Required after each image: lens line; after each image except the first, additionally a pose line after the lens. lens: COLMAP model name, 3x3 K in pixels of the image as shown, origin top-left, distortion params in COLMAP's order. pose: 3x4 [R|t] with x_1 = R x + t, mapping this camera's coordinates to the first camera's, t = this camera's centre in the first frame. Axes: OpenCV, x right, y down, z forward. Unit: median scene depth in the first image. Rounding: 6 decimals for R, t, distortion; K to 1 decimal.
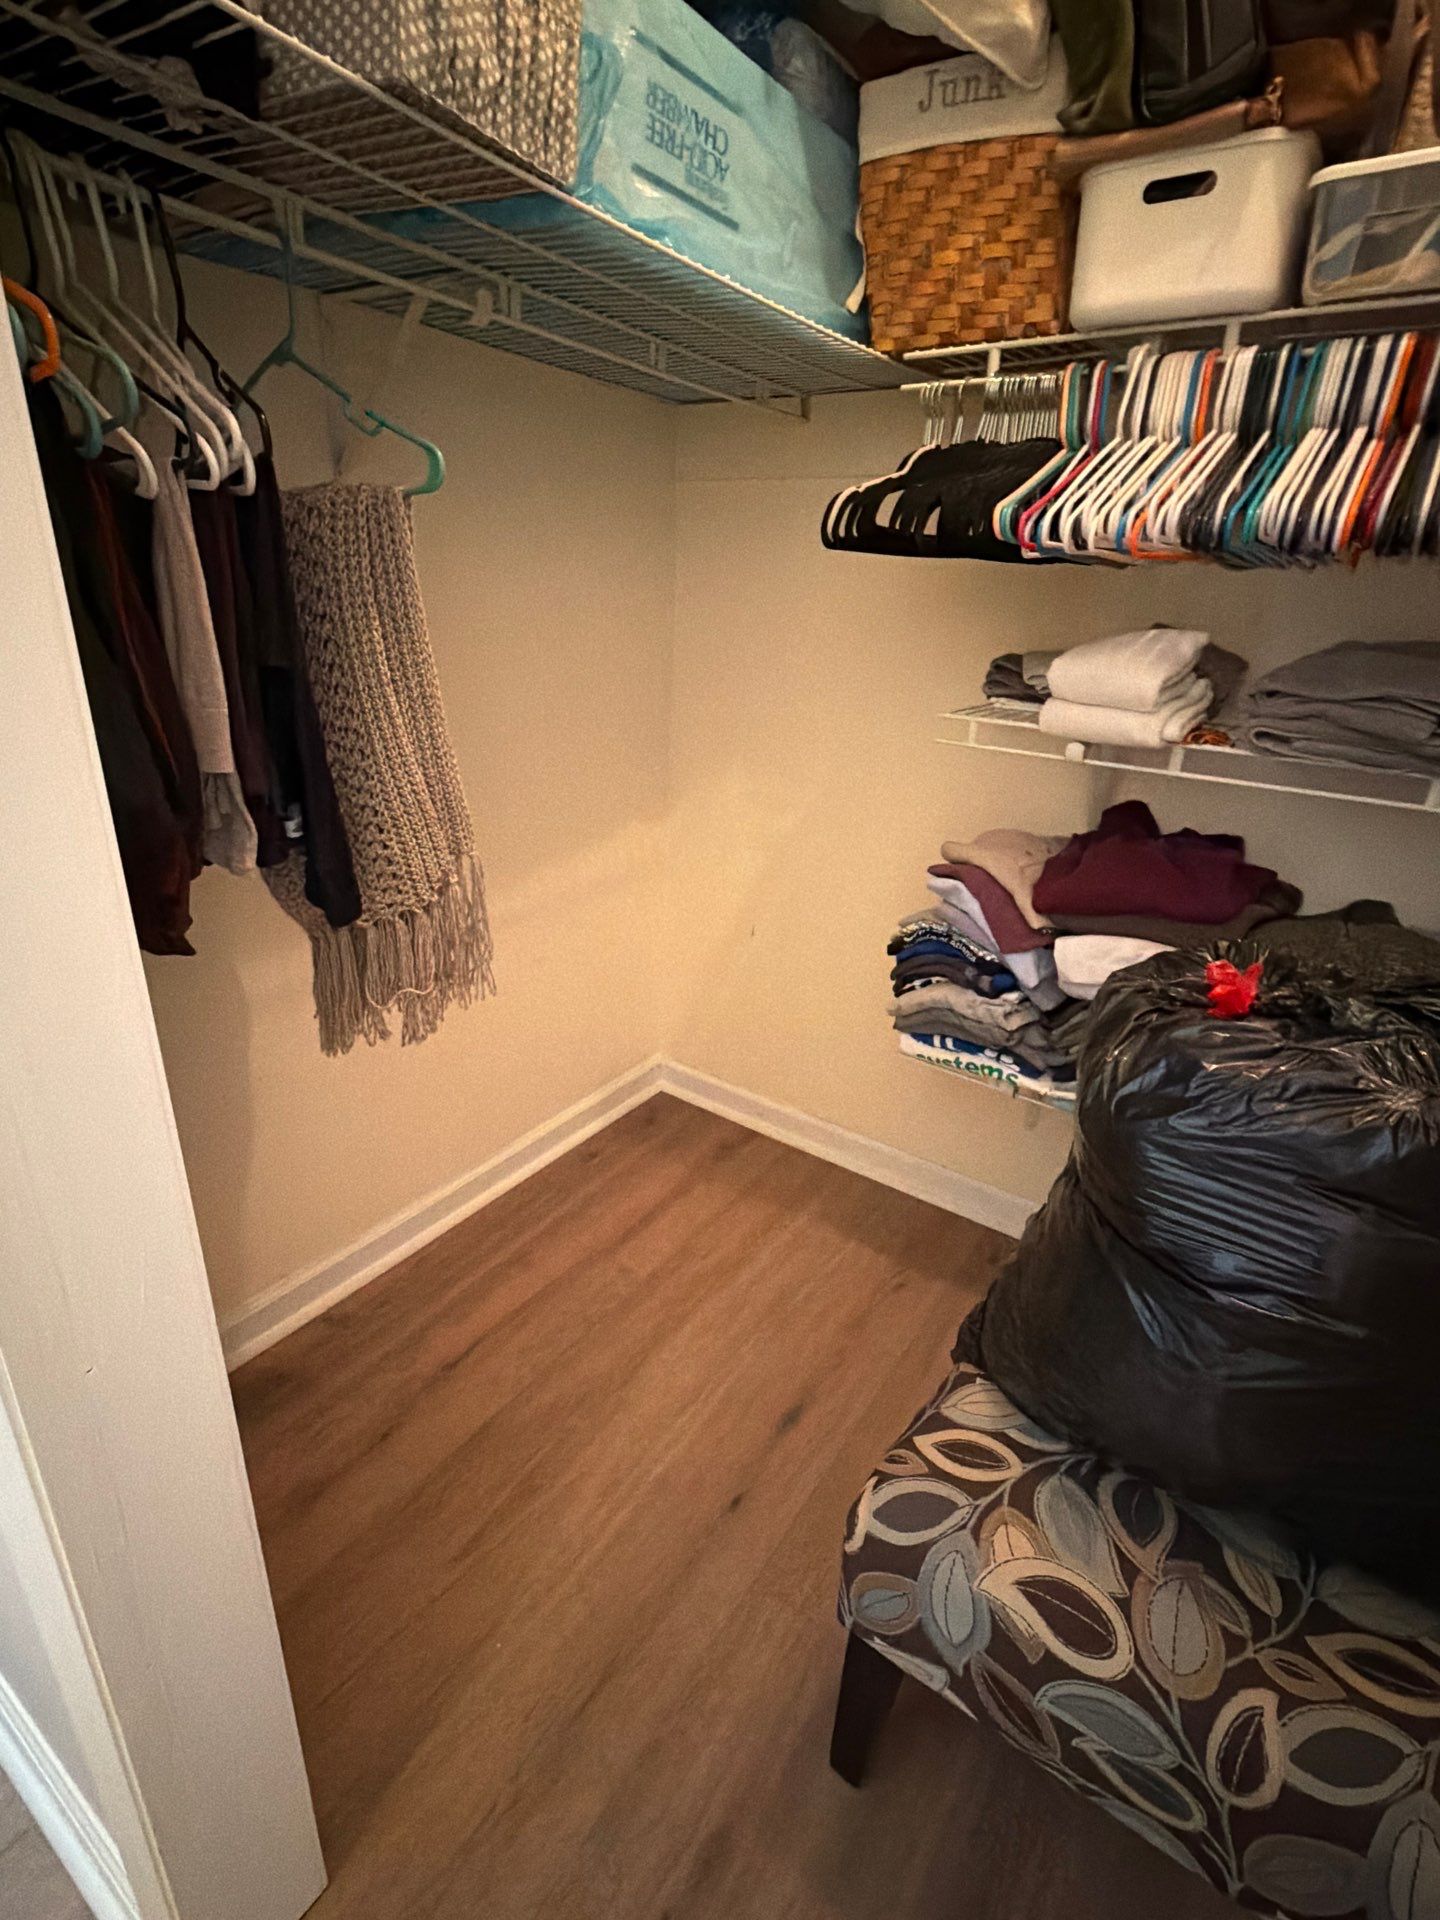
lens RADIAL K [[913.5, 0, 724.5], [0, 913.5, 962.4], [0, 0, 1]] dist [0.007103, -0.003375]
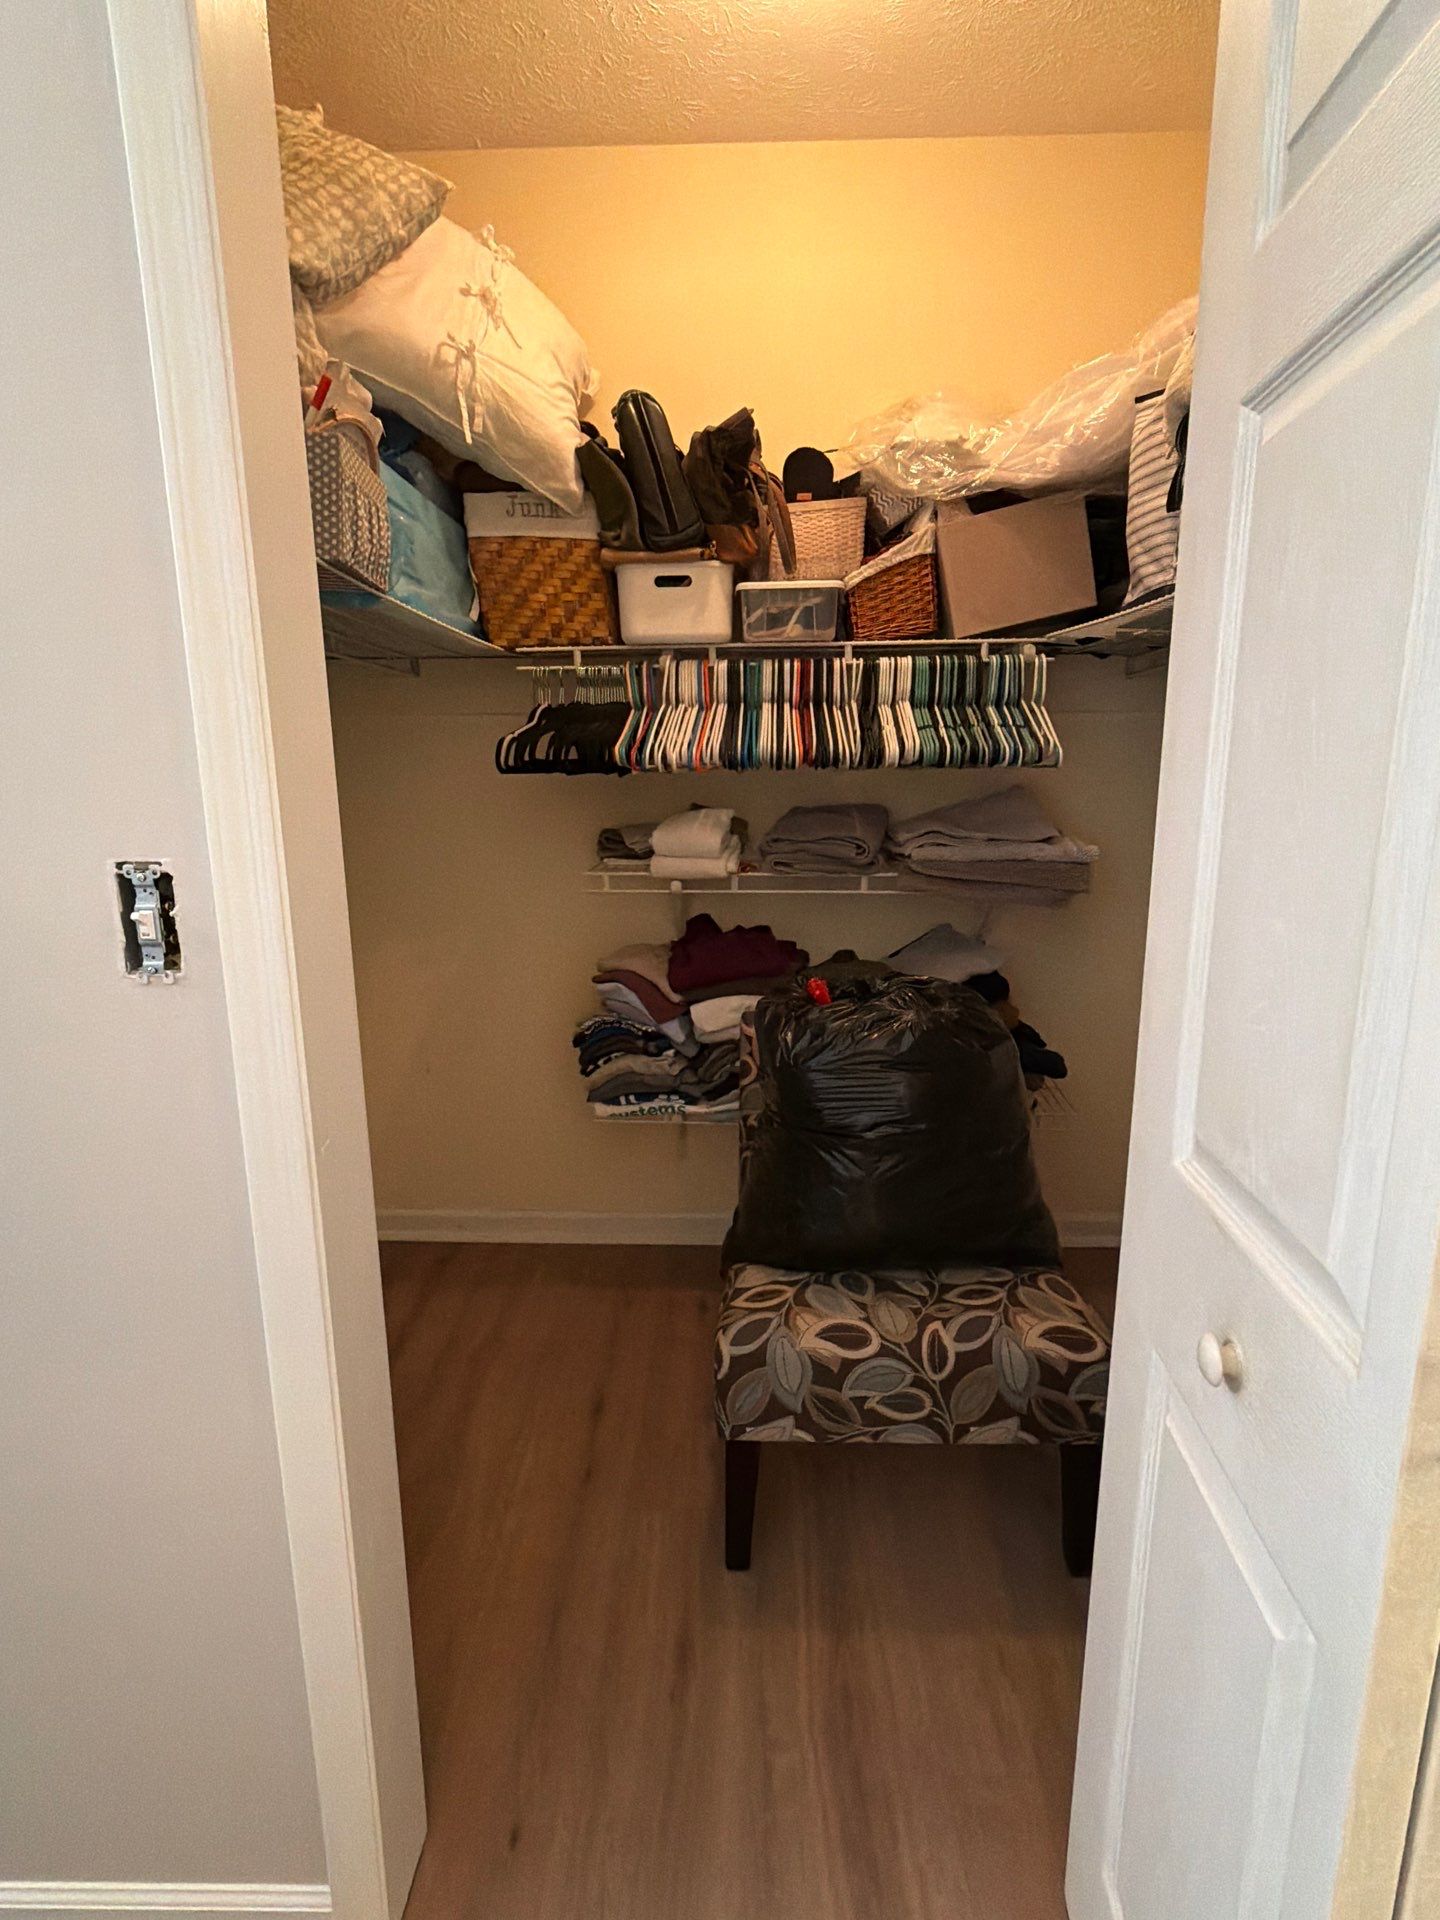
lens RADIAL K [[913.5, 0, 723.1], [0, 913.5, 962.1], [0, 0, 1]] dist [0.007103, -0.003375]
pose [[0.839734, -0.161222, 0.518512, -0.431265], [0.245538, 0.964444, -0.097774, 0.076428], [-0.484312, 0.209418, 0.849462, -0.384779]]
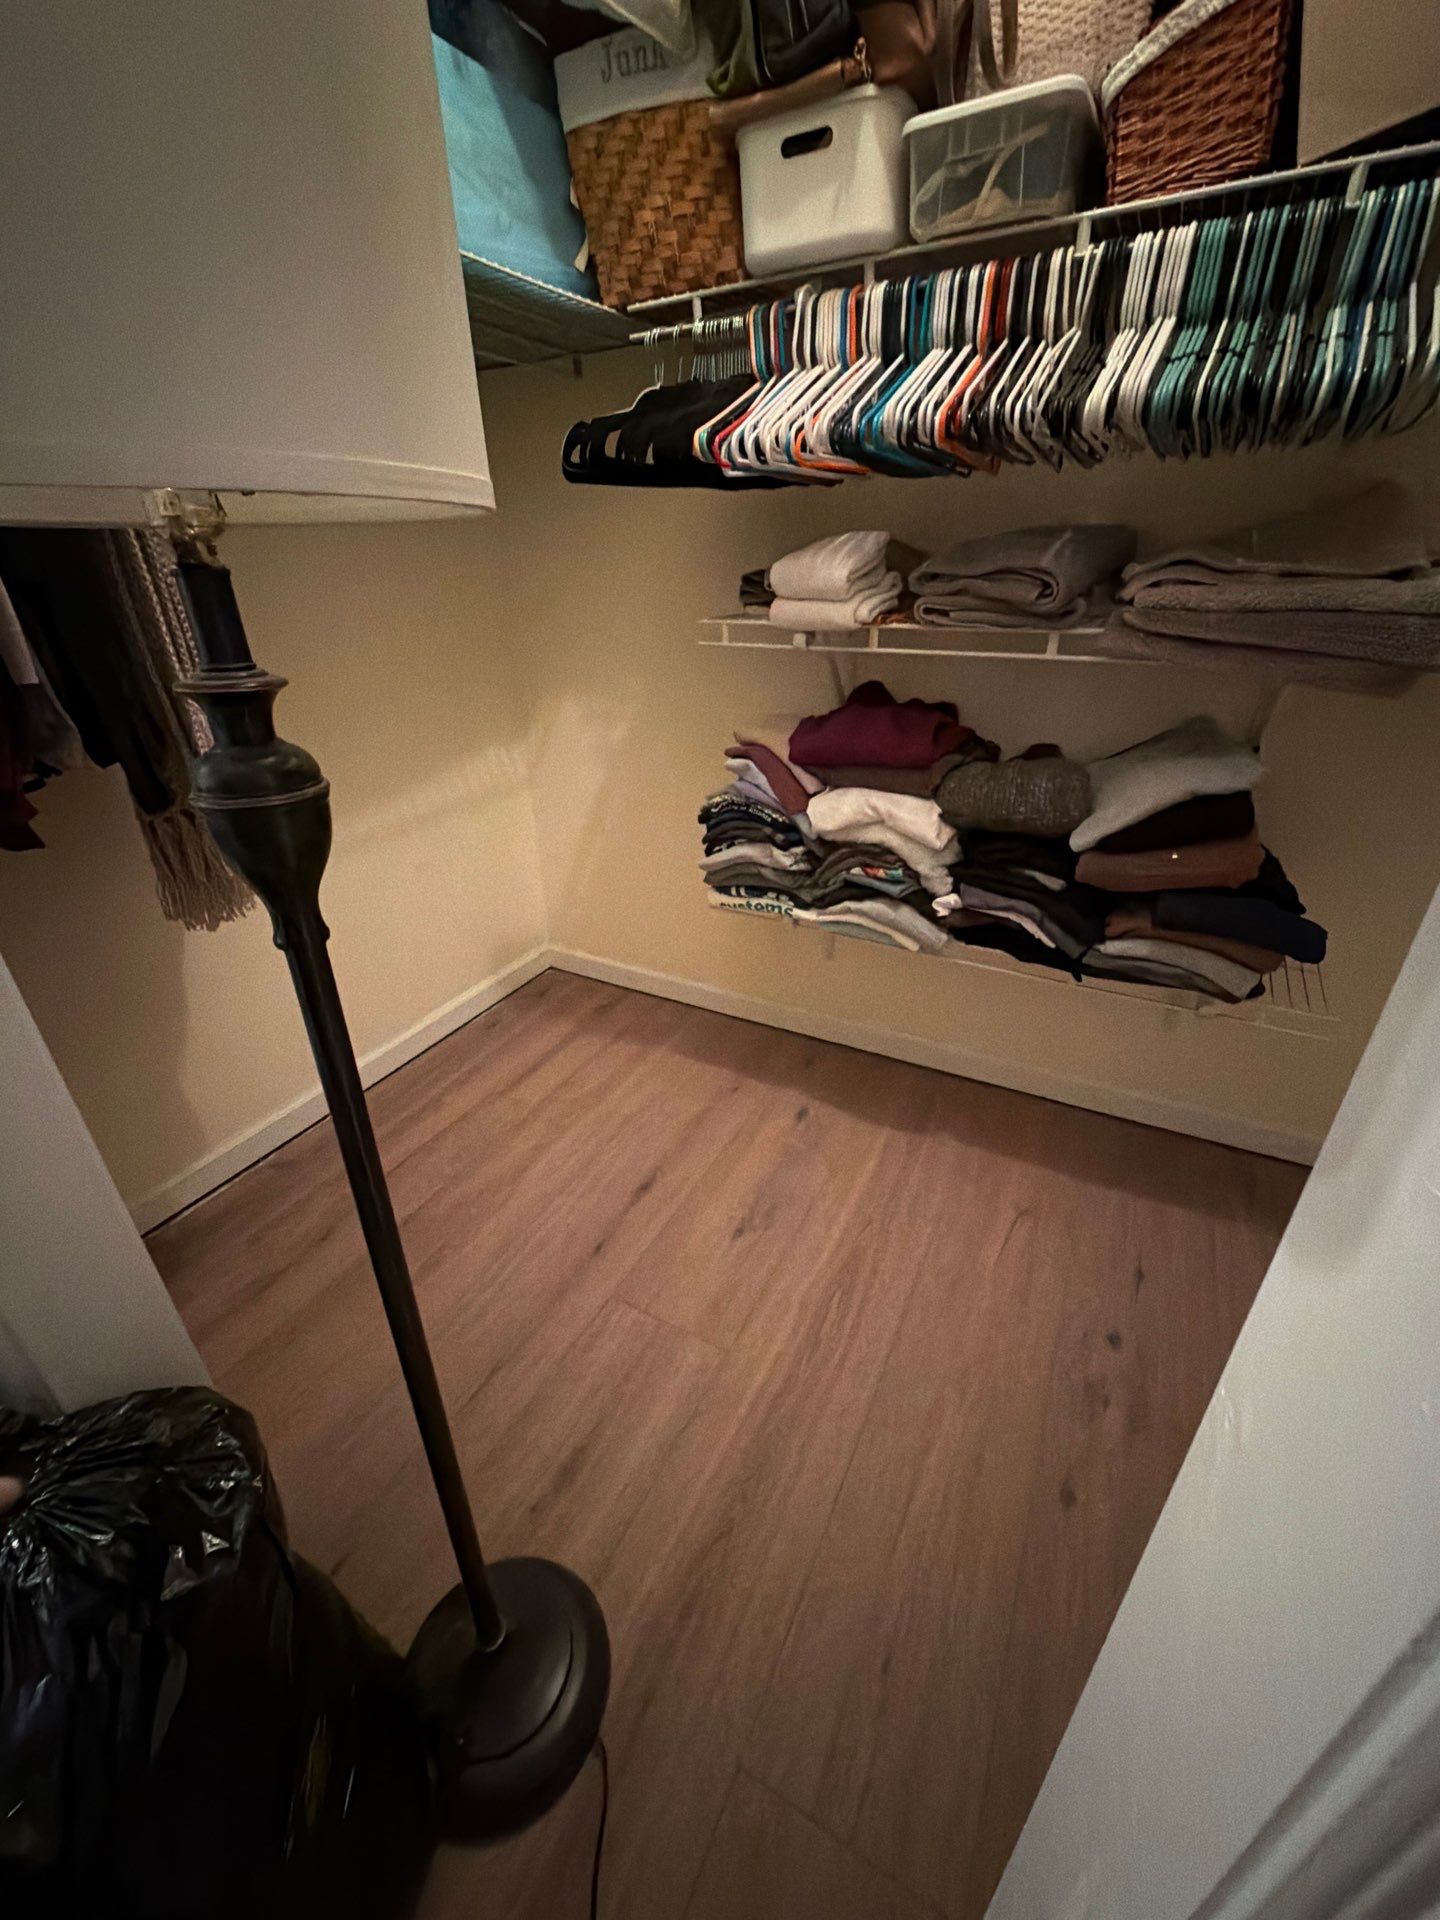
lens RADIAL K [[772.0, 0, 717.7], [0, 772.0, 962.6], [0, 0, 1]] dist [0.000533, -0.000452]
pose [[0.992294, -0.105933, 0.064275, 0.177344], [0.099454, 0.990324, 0.096789, 0.105532], [-0.073906, -0.089651, 0.993227, -0.091261]]
